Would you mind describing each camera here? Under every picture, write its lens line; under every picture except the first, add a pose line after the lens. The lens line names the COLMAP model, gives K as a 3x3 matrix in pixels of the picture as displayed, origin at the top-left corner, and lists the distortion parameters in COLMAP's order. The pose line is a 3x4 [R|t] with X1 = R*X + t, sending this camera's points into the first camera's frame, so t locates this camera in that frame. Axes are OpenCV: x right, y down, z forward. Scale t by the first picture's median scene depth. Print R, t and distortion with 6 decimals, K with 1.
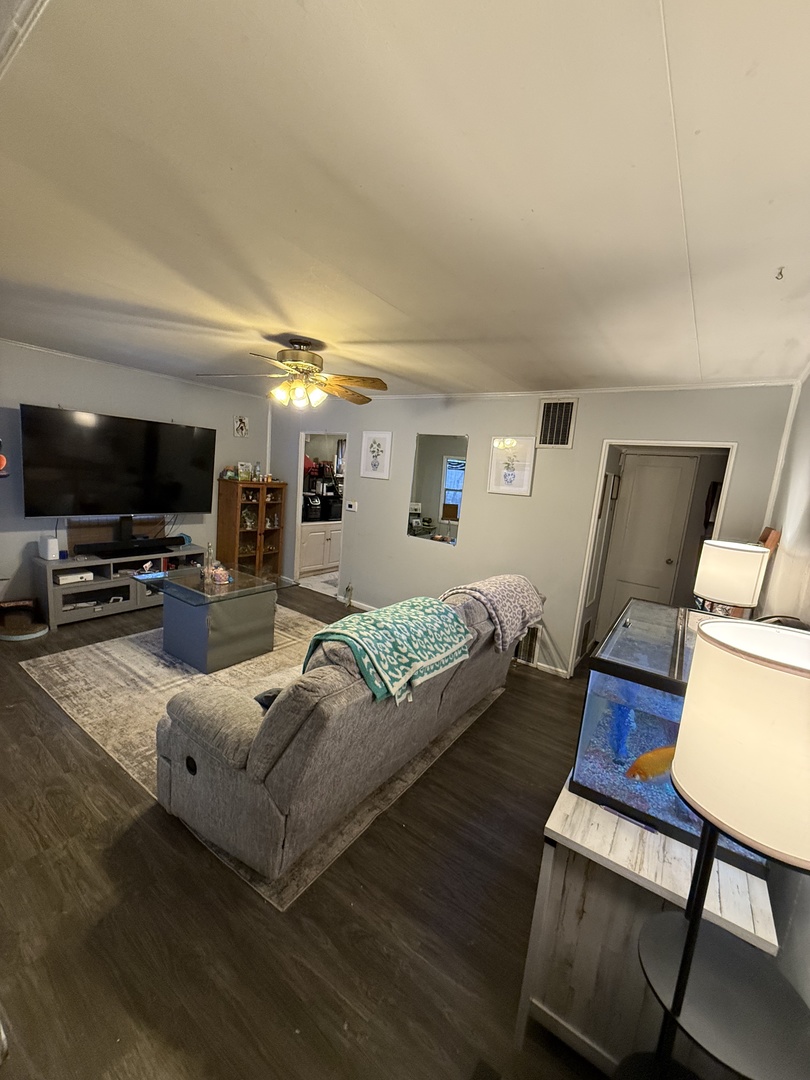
lens RADIAL K [[427.6, 0, 402.4], [0, 427.6, 544.3], [0, 0, 1]] dist [-0.004713, 0.000403]
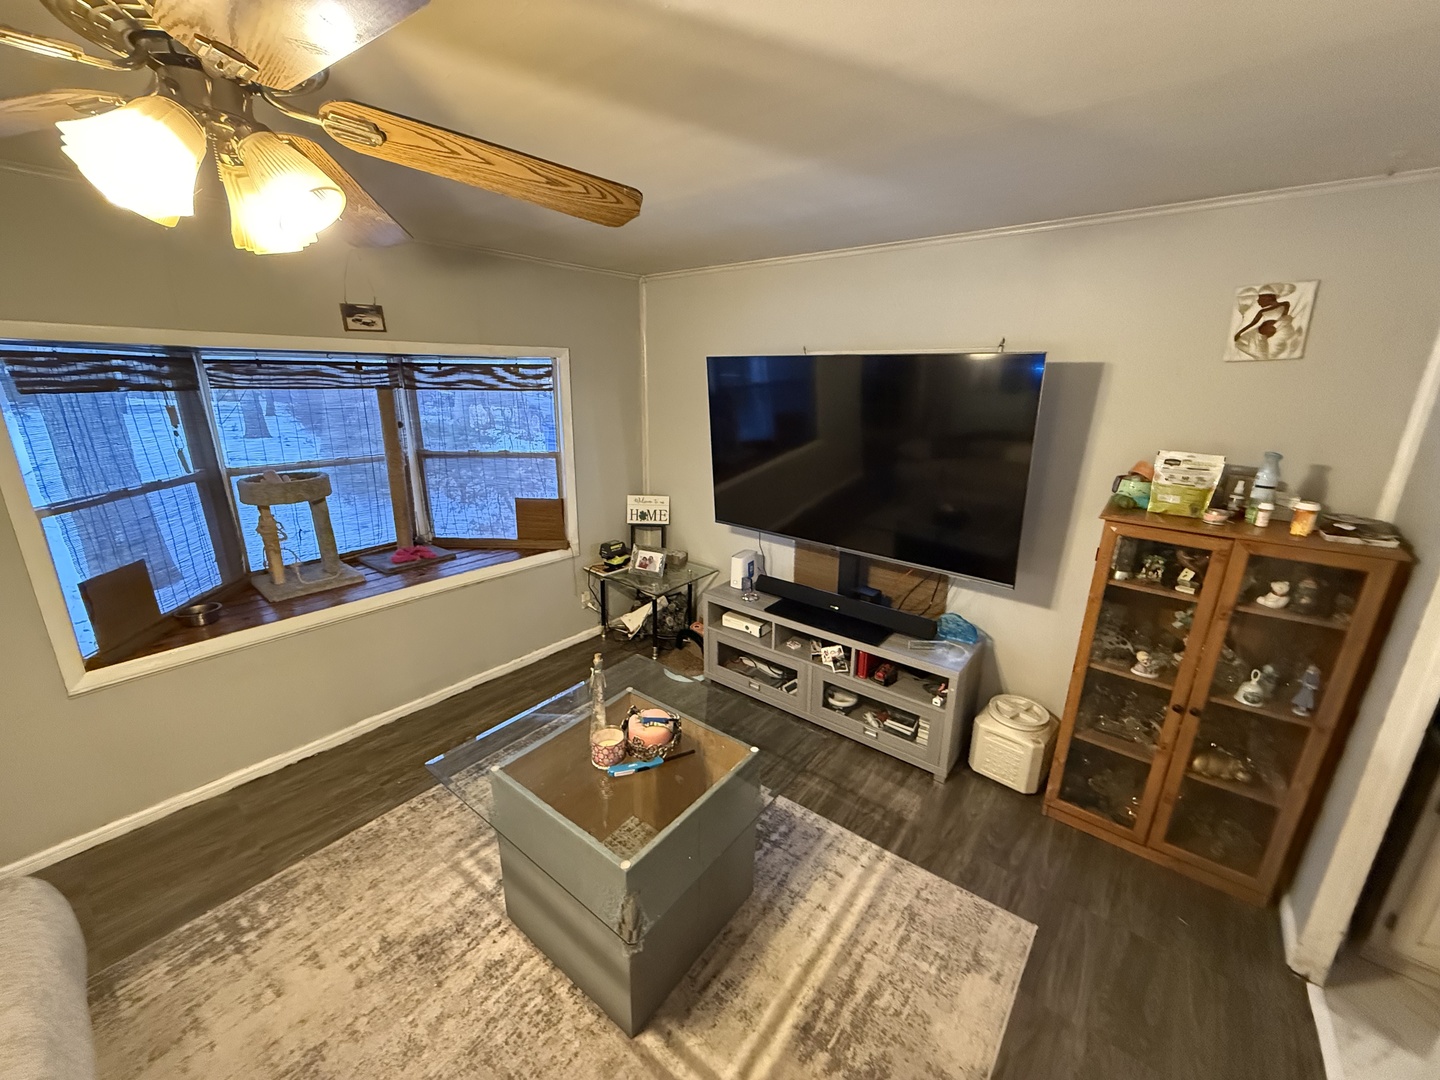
lens RADIAL K [[570.2, 0, 713.0], [0, 570.2, 538.8], [0, 0, 1]] dist [-0.004713, 0.000403]
pose [[-0.062289, 0.195072, -0.978809, 0.051563], [-0.183426, 0.961771, 0.203349, -0.252450], [0.981058, 0.192206, -0.024126, 1.149835]]
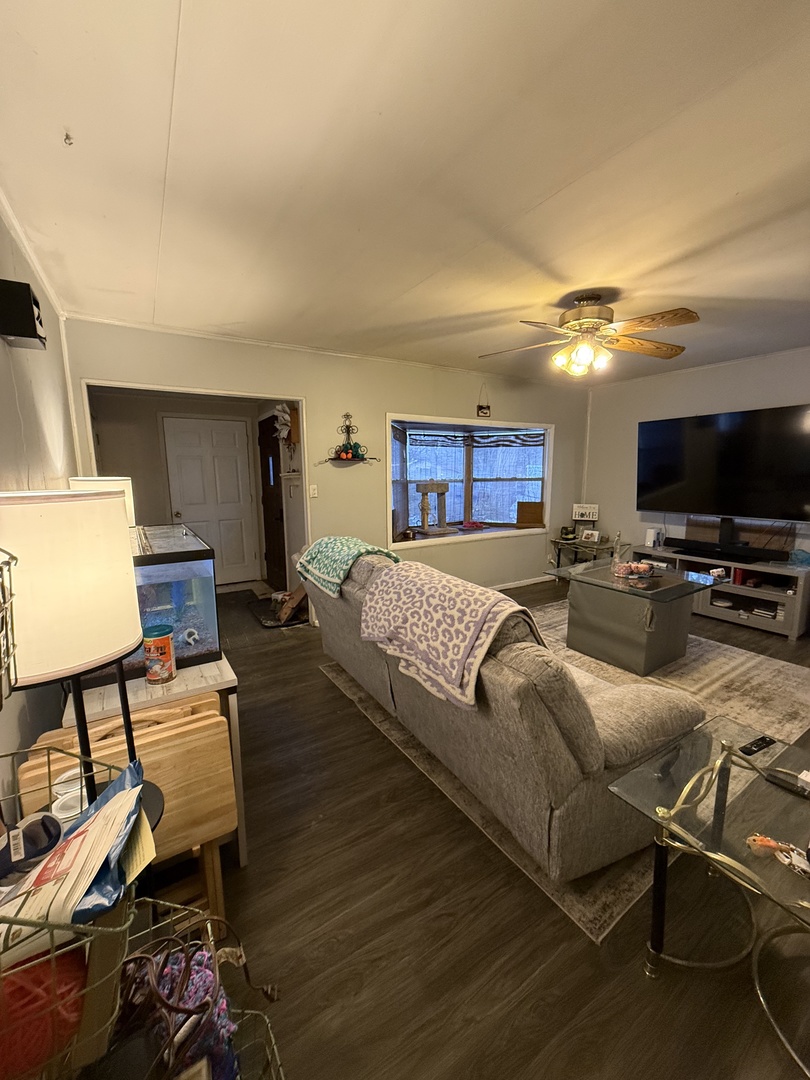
lens RADIAL K [[427.6, 0, 402.6], [0, 427.6, 544.2], [0, 0, 1]] dist [-0.004713, 0.000403]
pose [[-0.389551, 0.074855, -0.917958, 0.670122], [-0.174965, 0.972527, 0.153555, -0.039957], [0.904233, 0.220428, -0.365752, 0.958656]]
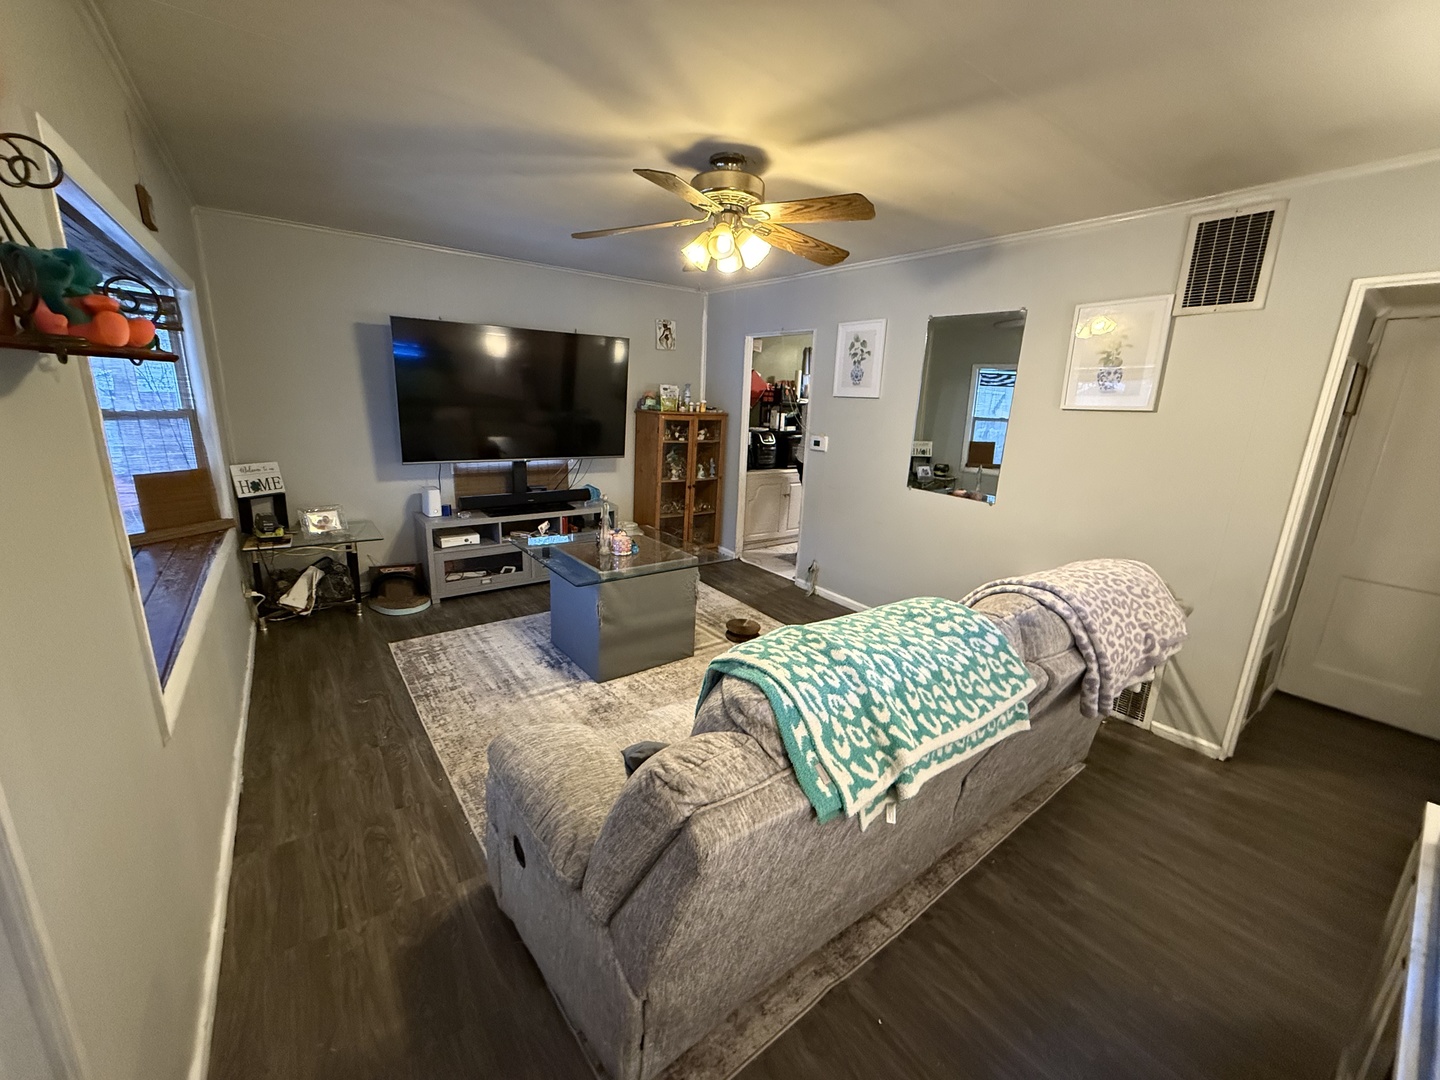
lens RADIAL K [[570.2, 0, 715.0], [0, 570.2, 537.8], [0, 0, 1]] dist [-0.004713, 0.000403]
pose [[0.950205, 0.028753, -0.310295, 0.006850], [-0.011533, 0.998297, 0.057187, 0.010385], [0.311411, -0.050761, 0.948919, 0.182762]]
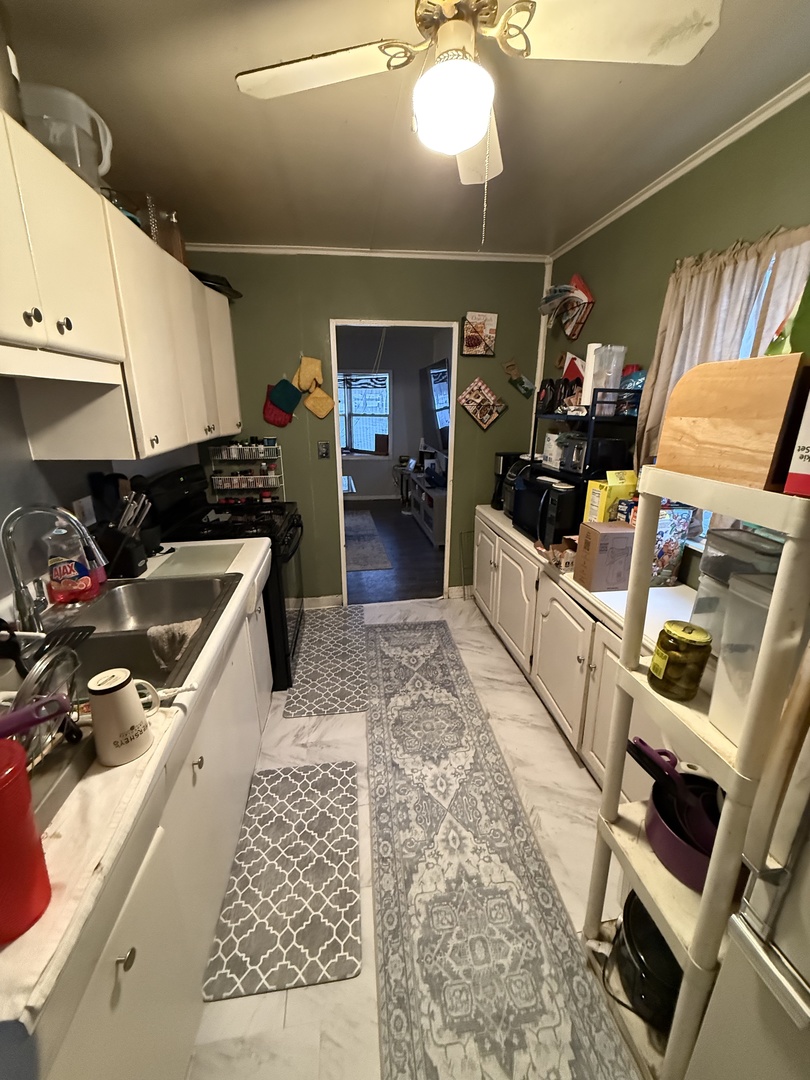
lens RADIAL K [[427.6, 0, 401.1], [0, 427.6, 535.1], [0, 0, 1]] dist [-0.004713, 0.000403]
pose [[-0.733679, 0.125729, -0.667763, 0.303374], [-0.173764, 0.915340, 0.363260, -0.353716], [0.656902, 0.382550, -0.649719, 2.355834]]
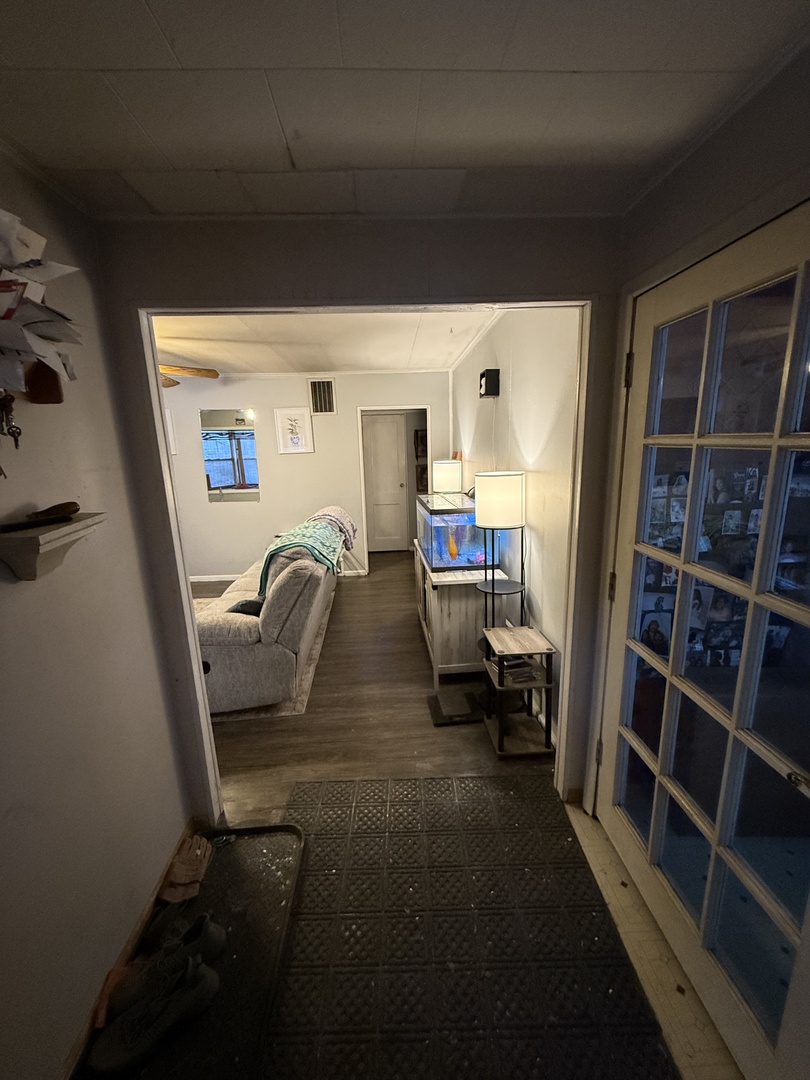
lens RADIAL K [[427.6, 0, 402.8], [0, 427.6, 537.7], [0, 0, 1]] dist [-0.004713, 0.000403]
pose [[0.776967, -0.235053, 0.584013, -0.382826], [0.195708, 0.971900, 0.130800, 0.030052], [-0.598347, 0.012669, 0.801137, -0.271165]]
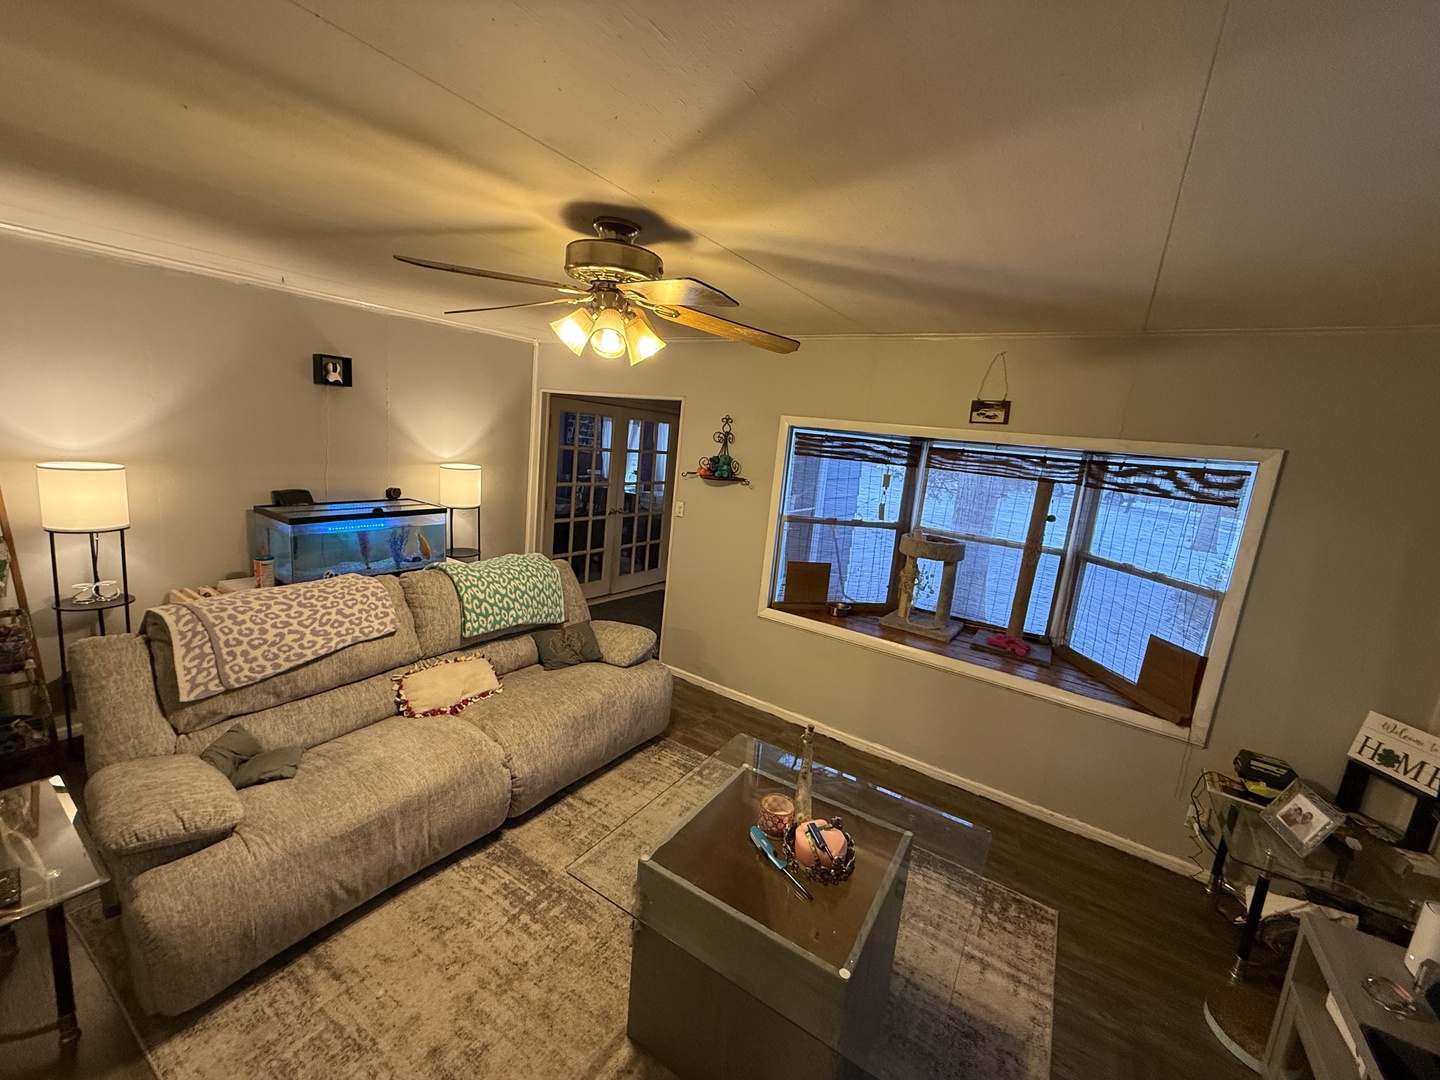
lens RADIAL K [[570.2, 0, 717.9], [0, 570.2, 540.4], [0, 0, 1]] dist [-0.004713, 0.000403]
pose [[-0.983871, -0.166641, -0.065022, -0.320308], [-0.178839, 0.923844, 0.338421, -0.339012], [0.003675, 0.344591, -0.938746, 1.494260]]
